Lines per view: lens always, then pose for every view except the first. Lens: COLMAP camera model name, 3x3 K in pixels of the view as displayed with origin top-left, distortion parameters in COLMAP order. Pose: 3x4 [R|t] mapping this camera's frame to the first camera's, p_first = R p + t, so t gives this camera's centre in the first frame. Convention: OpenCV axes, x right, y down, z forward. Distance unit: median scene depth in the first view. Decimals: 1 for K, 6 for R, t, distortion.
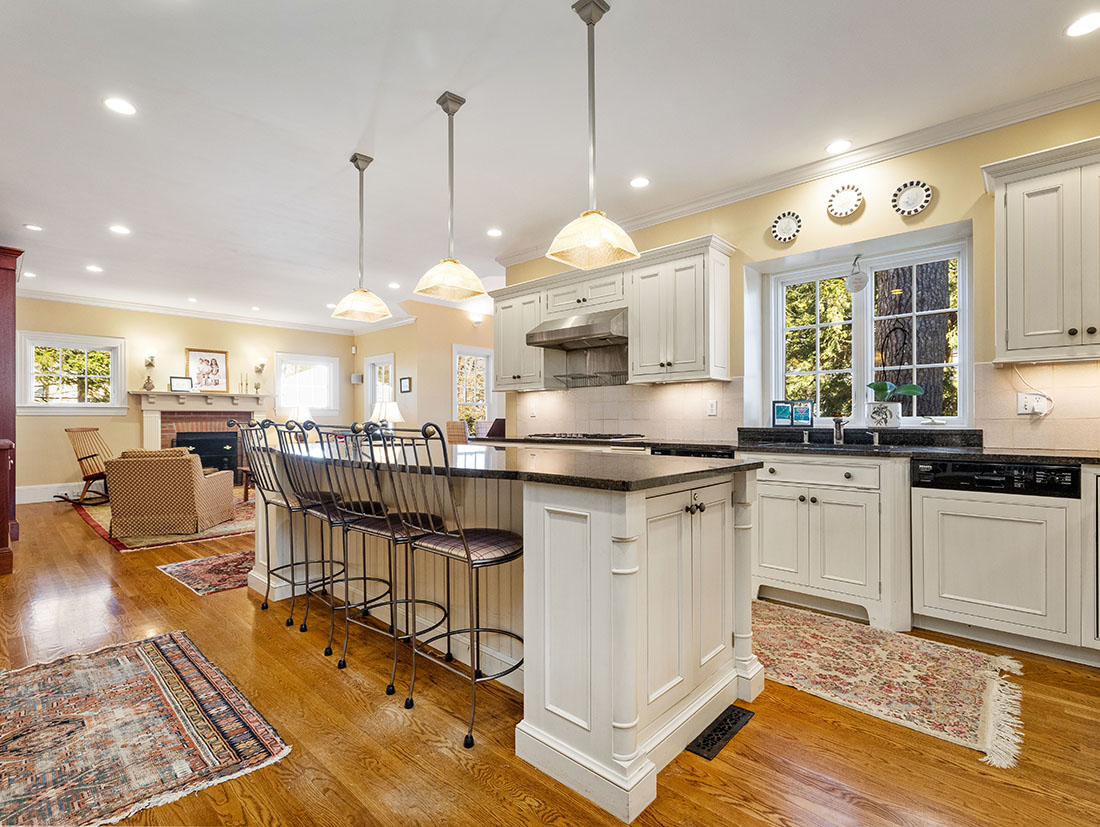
lens RADIAL K [[518.0, 0, 550.0], [0, 518.0, 413.5], [0, 0, 1]] dist [0.001433, 0.001034]
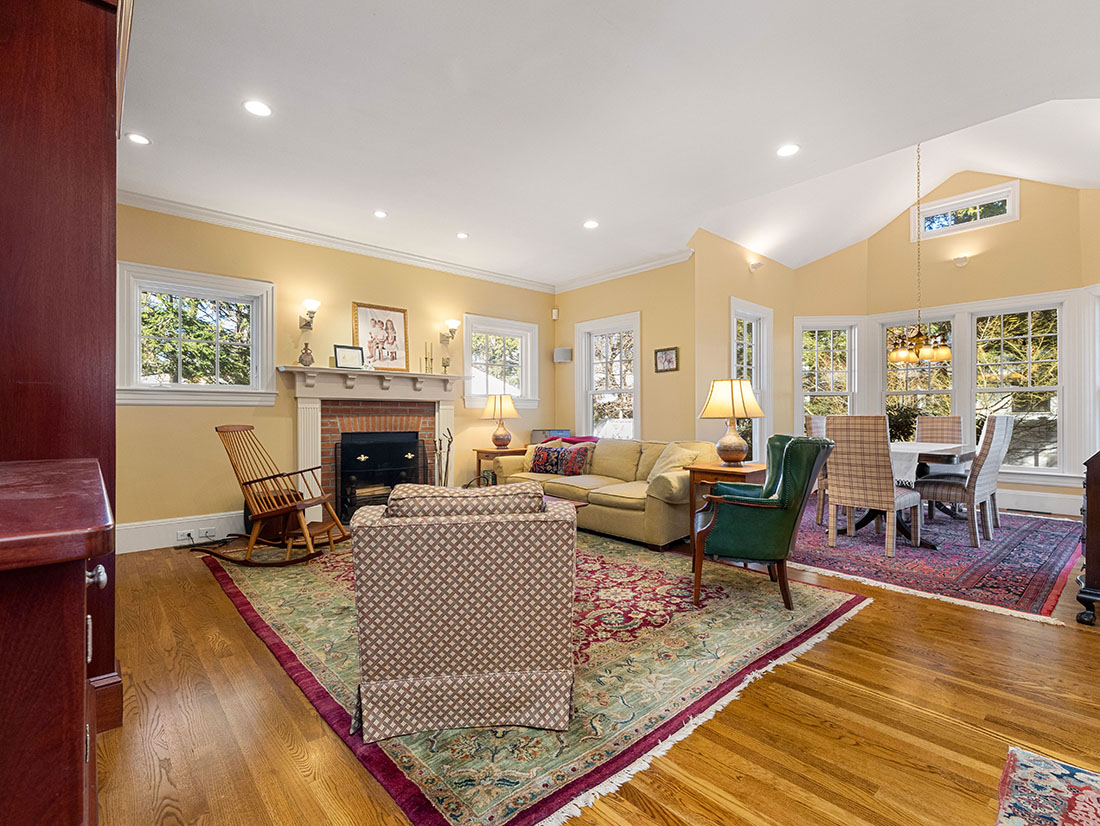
lens RADIAL K [[518.0, 0, 550.0], [0, 518.0, 413.0], [0, 0, 1]] dist [0.001433, 0.001034]
pose [[0.995379, 0.001880, -0.096003, -0.393398], [-0.001537, 0.999992, 0.003641, 0.009287], [0.096009, -0.003477, 0.995374, 0.378350]]
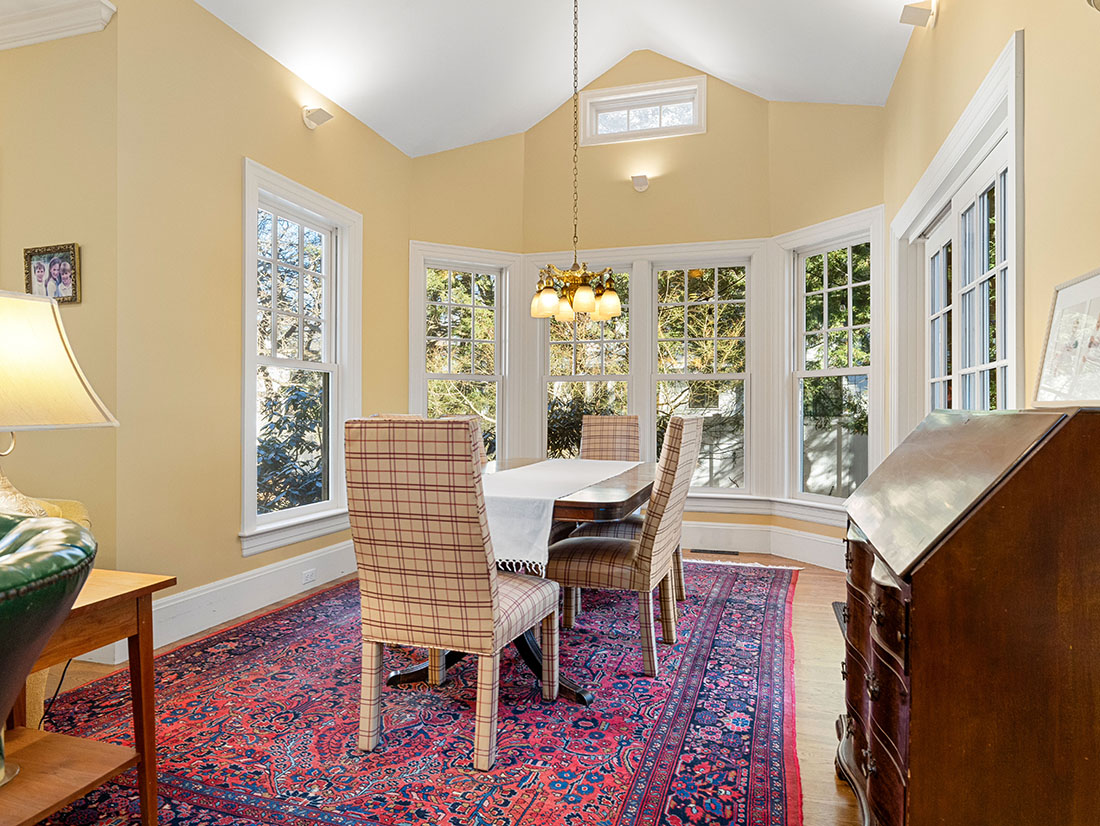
lens RADIAL K [[659.9, 0, 583.2], [0, 659.9, 410.1], [0, 0, 1]] dist [-0.001353, -0.000595]
pose [[0.889312, 0.004574, 0.457277, -0.212079], [-0.008364, 0.999945, 0.006263, 0.007862], [-0.457224, -0.009395, 0.889302, 0.642181]]
